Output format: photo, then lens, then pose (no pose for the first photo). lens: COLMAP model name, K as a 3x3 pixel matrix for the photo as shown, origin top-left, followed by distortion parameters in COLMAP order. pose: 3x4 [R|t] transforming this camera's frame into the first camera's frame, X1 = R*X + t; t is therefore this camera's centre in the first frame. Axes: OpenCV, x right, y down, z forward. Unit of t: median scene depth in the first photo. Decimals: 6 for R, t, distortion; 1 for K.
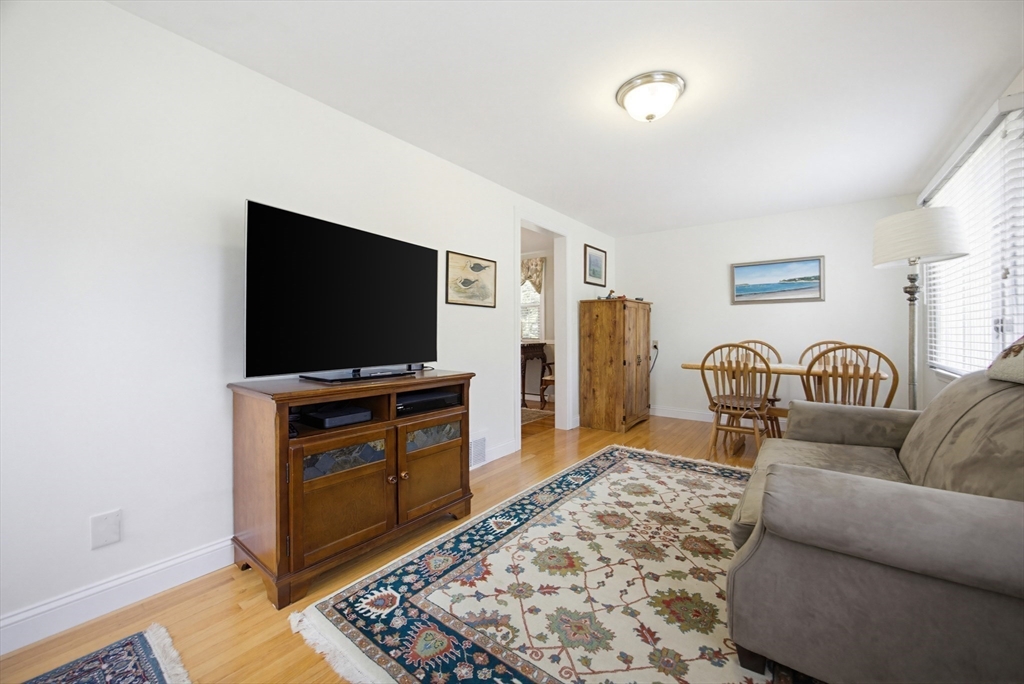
lens RADIAL K [[396.6, 0, 505.6], [0, 396.6, 336.6], [0, 0, 1]] dist [-0.026124, 0.003903]
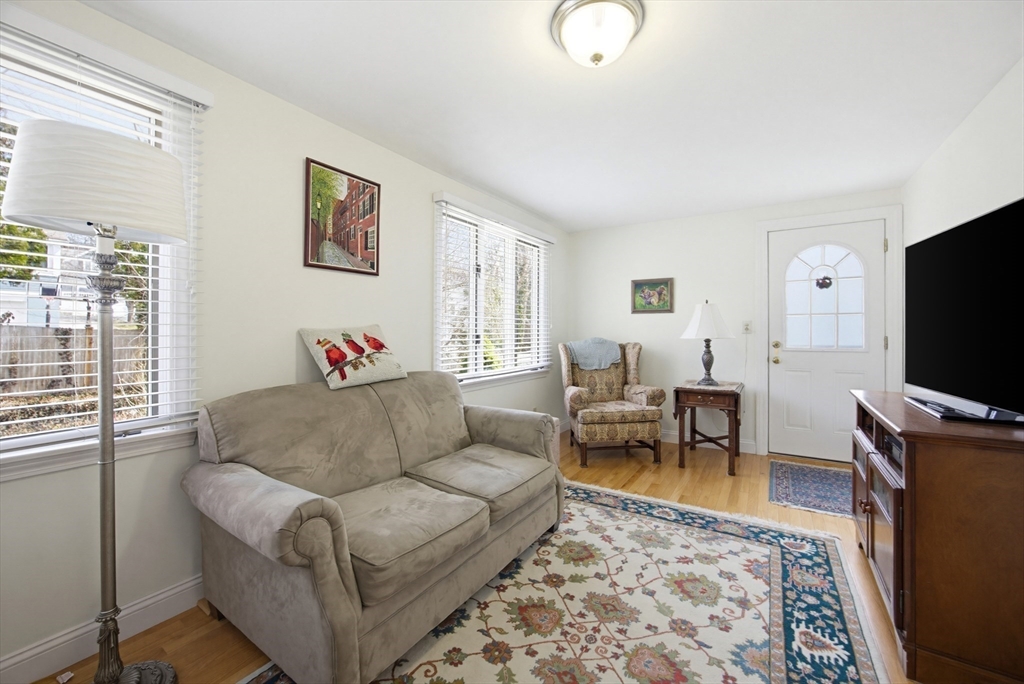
lens RADIAL K [[396.6, 0, 517.1], [0, 396.6, 333.4], [0, 0, 1]] dist [-0.026124, 0.003903]
pose [[-0.995215, 0.009257, -0.097269, 0.674011], [0.008649, 0.999940, 0.006671, -0.064459], [0.097325, 0.005797, -0.995236, 1.966397]]
